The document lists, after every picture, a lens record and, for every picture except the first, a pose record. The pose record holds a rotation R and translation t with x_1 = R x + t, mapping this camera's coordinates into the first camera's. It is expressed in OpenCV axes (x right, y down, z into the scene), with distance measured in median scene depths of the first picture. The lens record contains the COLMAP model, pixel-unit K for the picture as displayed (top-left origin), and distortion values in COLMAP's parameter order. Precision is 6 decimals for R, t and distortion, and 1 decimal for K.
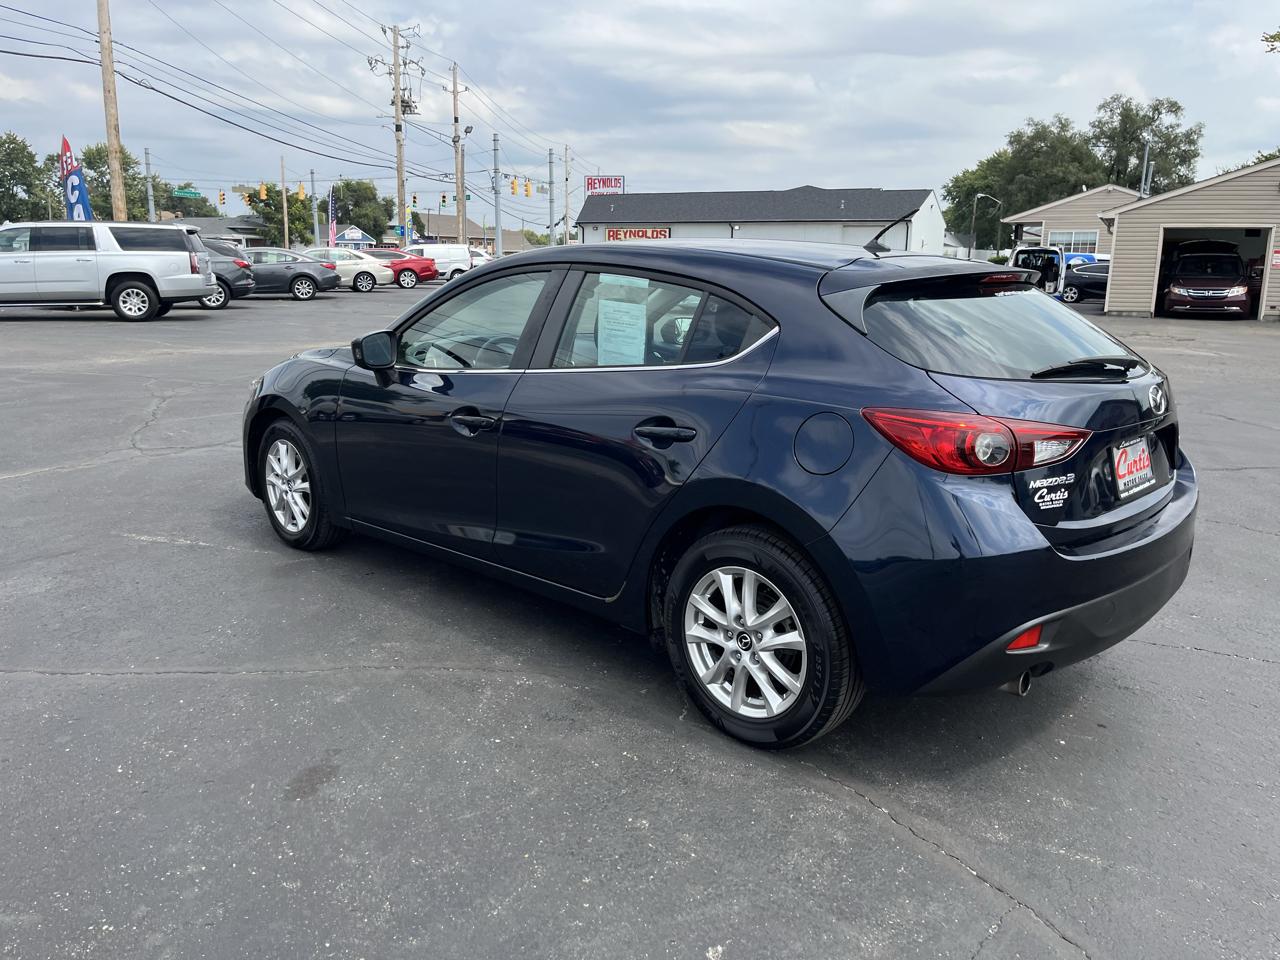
lens RADIAL K [[972.5, 0, 650.4], [0, 972.5, 467.5], [0, 0, 1]] dist [0.060400, -0.078318]
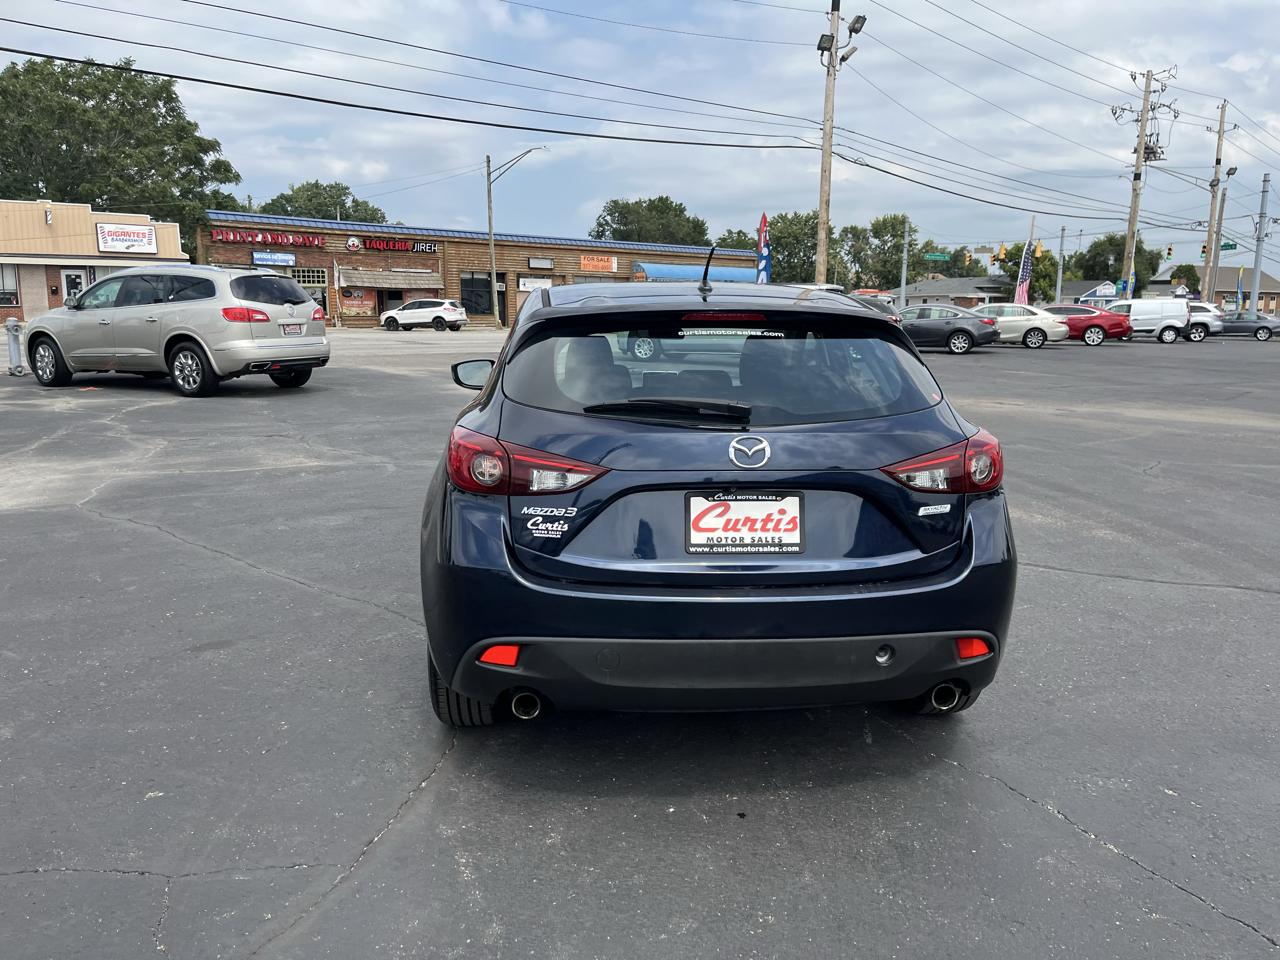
lens RADIAL K [[972.5, 0, 649.5], [0, 972.5, 486.5], [0, 0, 1]] dist [0.060400, -0.078318]
pose [[0.741204, 0.120186, -0.660434, 0.101625], [-0.145267, 0.989247, 0.016991, -0.003833], [0.655374, 0.083346, 0.750692, 0.027203]]
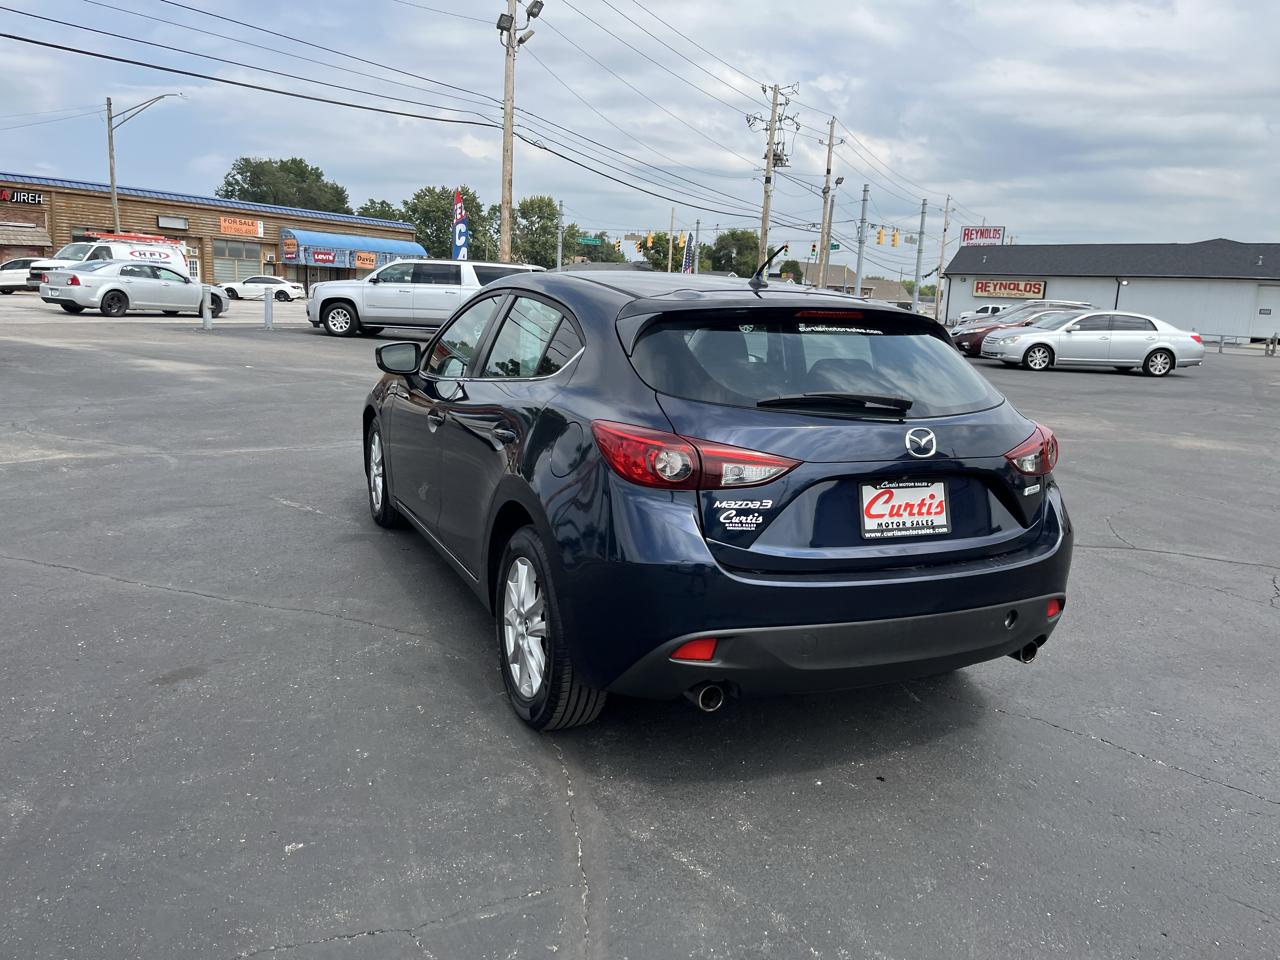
lens RADIAL K [[972.5, 0, 647.8], [0, 972.5, 471.1], [0, 0, 1]] dist [0.060400, -0.078318]
pose [[0.927186, 0.100539, -0.360857, 0.060328], [-0.116360, 0.992956, -0.022328, 0.001213], [0.356070, 0.062692, 0.932354, 0.000595]]
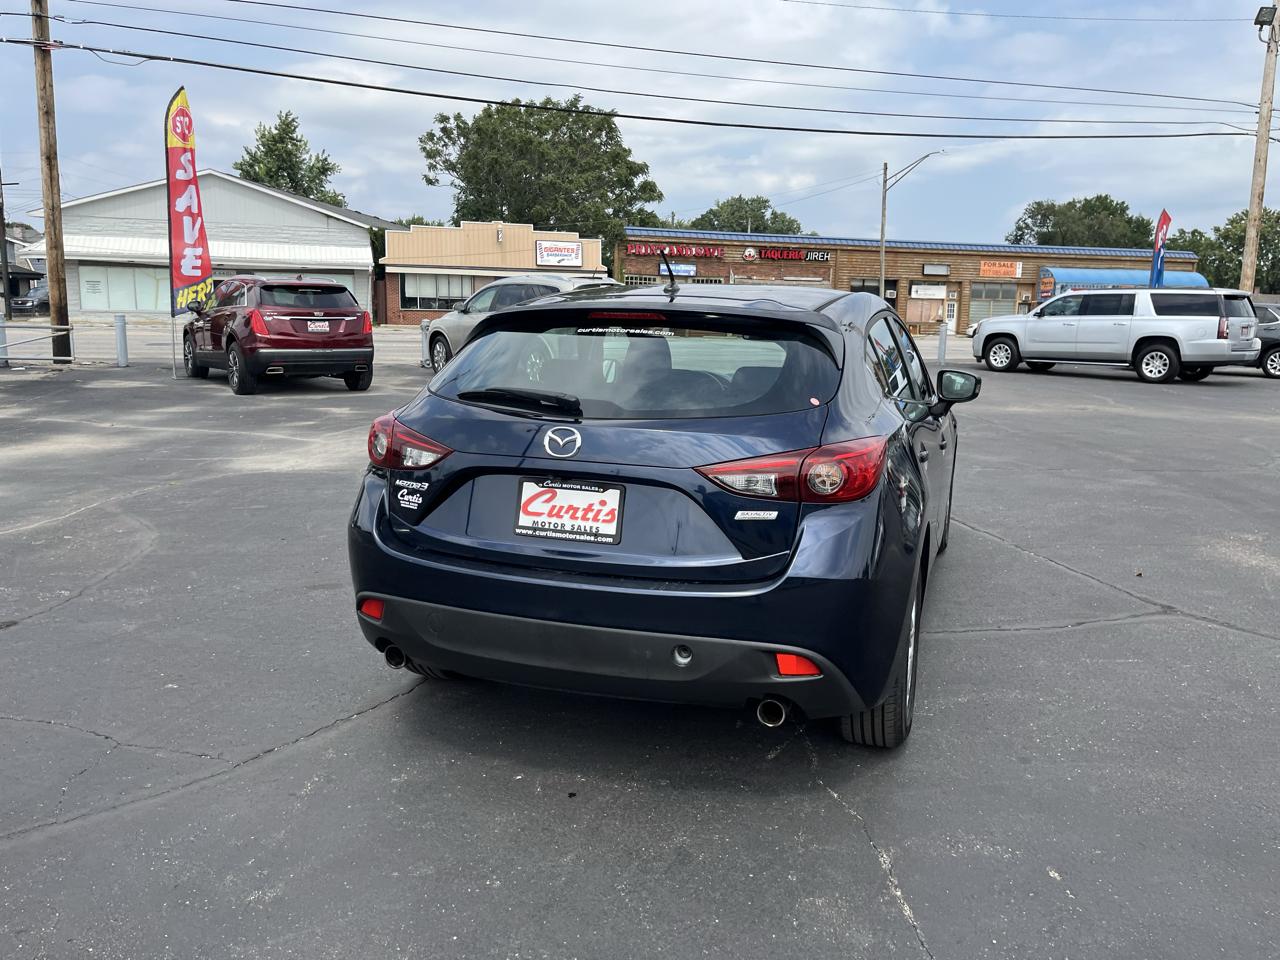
lens RADIAL K [[972.5, 0, 652.7], [0, 972.5, 468.2], [0, 0, 1]] dist [0.060400, -0.078318]
pose [[0.413885, 0.145757, -0.898584, 0.136128], [-0.206632, 0.976375, 0.063201, -0.011824], [0.886567, 0.159519, 0.434226, 0.066471]]
